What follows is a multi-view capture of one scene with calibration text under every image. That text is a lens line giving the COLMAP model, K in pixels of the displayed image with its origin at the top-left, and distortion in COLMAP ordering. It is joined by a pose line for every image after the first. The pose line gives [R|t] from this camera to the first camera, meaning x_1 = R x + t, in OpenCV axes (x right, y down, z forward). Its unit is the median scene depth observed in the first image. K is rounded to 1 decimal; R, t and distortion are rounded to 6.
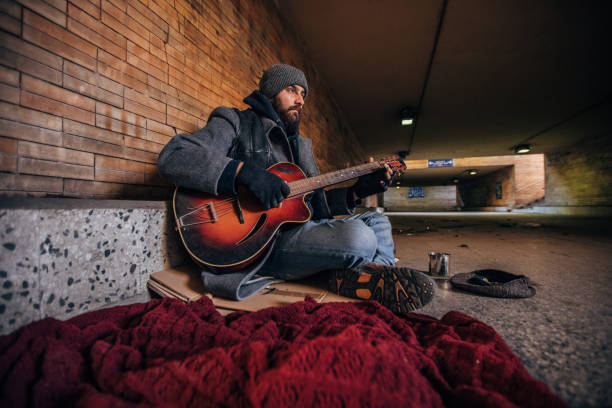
lens RADIAL K [[292.3, 0, 336.0], [0, 292.3, 205.0], [0, 0, 1]] dist [-0.028962, 0.006693]
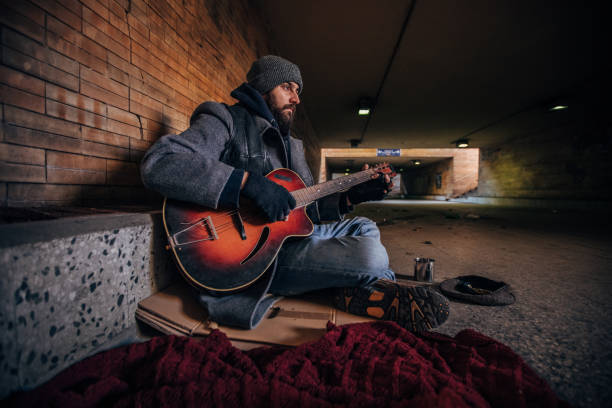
lens RADIAL K [[292.3, 0, 336.0], [0, 292.3, 205.0], [0, 0, 1]] dist [-0.028962, 0.006693]
pose [[0.982455, 0.018536, 0.185579, -0.205695], [-0.028875, 0.998168, 0.053162, -0.097906], [-0.184253, -0.057587, 0.981190, 0.064900]]
